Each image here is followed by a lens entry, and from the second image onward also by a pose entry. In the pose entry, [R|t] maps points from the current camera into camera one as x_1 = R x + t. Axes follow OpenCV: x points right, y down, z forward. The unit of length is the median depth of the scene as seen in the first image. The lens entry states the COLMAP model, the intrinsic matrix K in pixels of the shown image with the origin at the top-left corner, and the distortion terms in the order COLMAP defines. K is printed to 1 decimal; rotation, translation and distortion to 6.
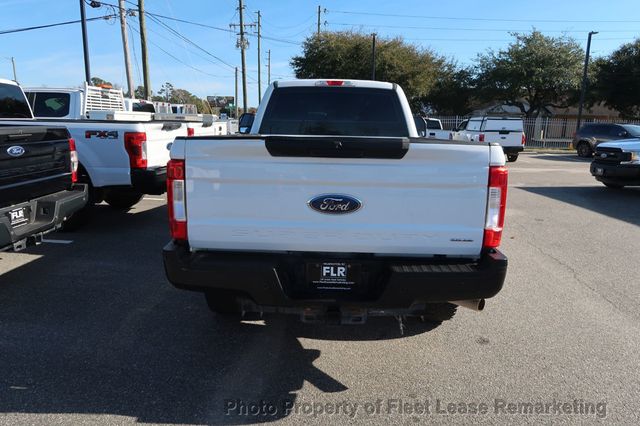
lens RADIAL K [[442.0, 0, 320.0], [0, 442.0, 213.0], [0, 0, 1]] dist [-0.014749, -0.002723]
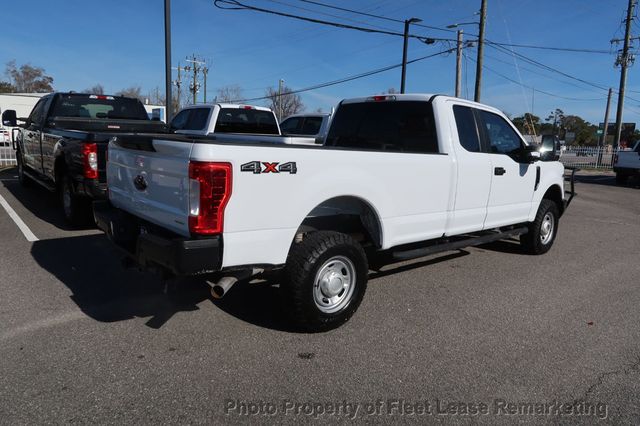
lens RADIAL K [[442.0, 0, 320.0], [0, 442.0, 213.0], [0, 0, 1]] dist [-0.014749, -0.002723]
pose [[0.686231, 0.131926, -0.715320, 0.147869], [-0.173774, 0.984673, 0.014895, -0.004617], [0.706321, 0.114083, 0.698638, 0.045756]]
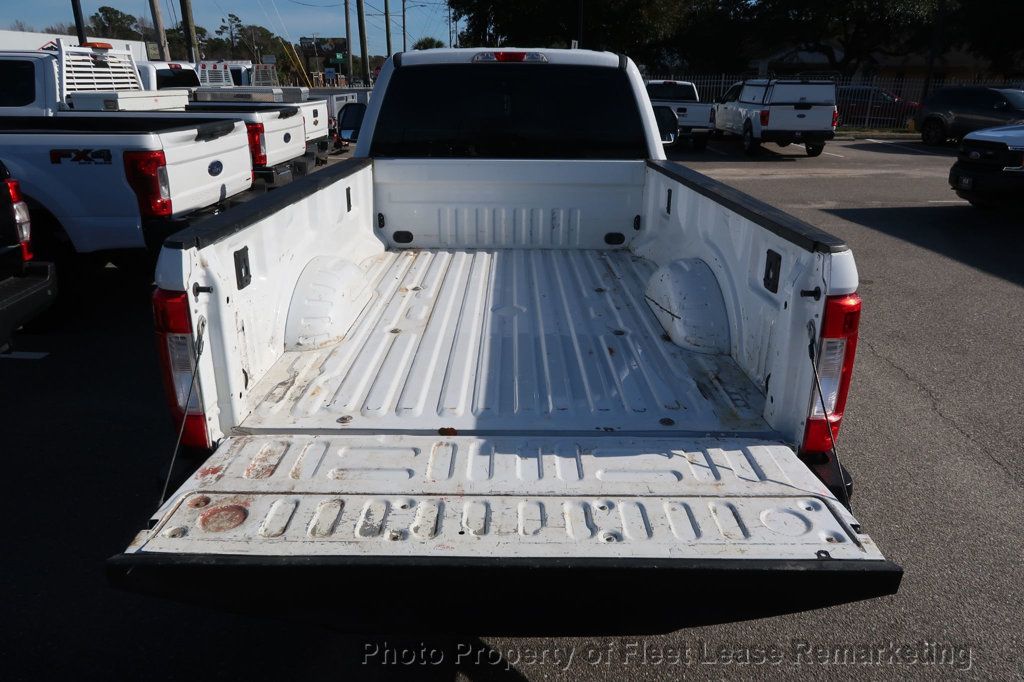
lens RADIAL K [[707.2, 0, 512.0], [0, 707.2, 341.0], [0, 0, 1]] dist [-0.014749, -0.002723]
pose [[0.999594, -0.020527, 0.019754, 0.002667], [0.017302, 0.988312, 0.151458, -0.018180], [-0.022632, -0.151054, 0.988266, 0.024473]]
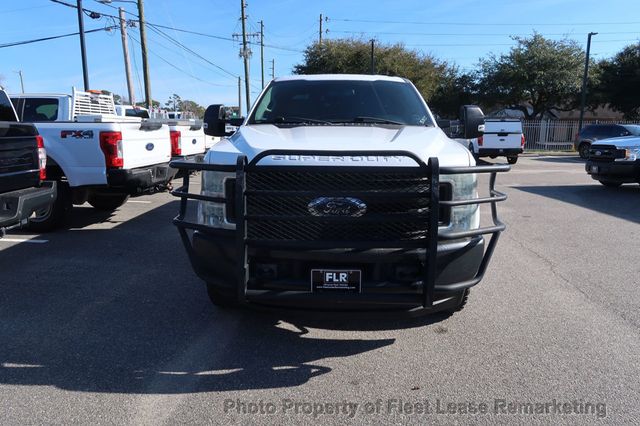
lens RADIAL K [[442.0, 0, 320.0], [0, 442.0, 213.0], [0, 0, 1]] dist [-0.014749, -0.002723]
pose [[0.999756, -0.013433, -0.017530, 0.017534], [0.013095, 0.999729, -0.019247, 0.006704], [0.017784, 0.019013, 0.999661, 0.002489]]
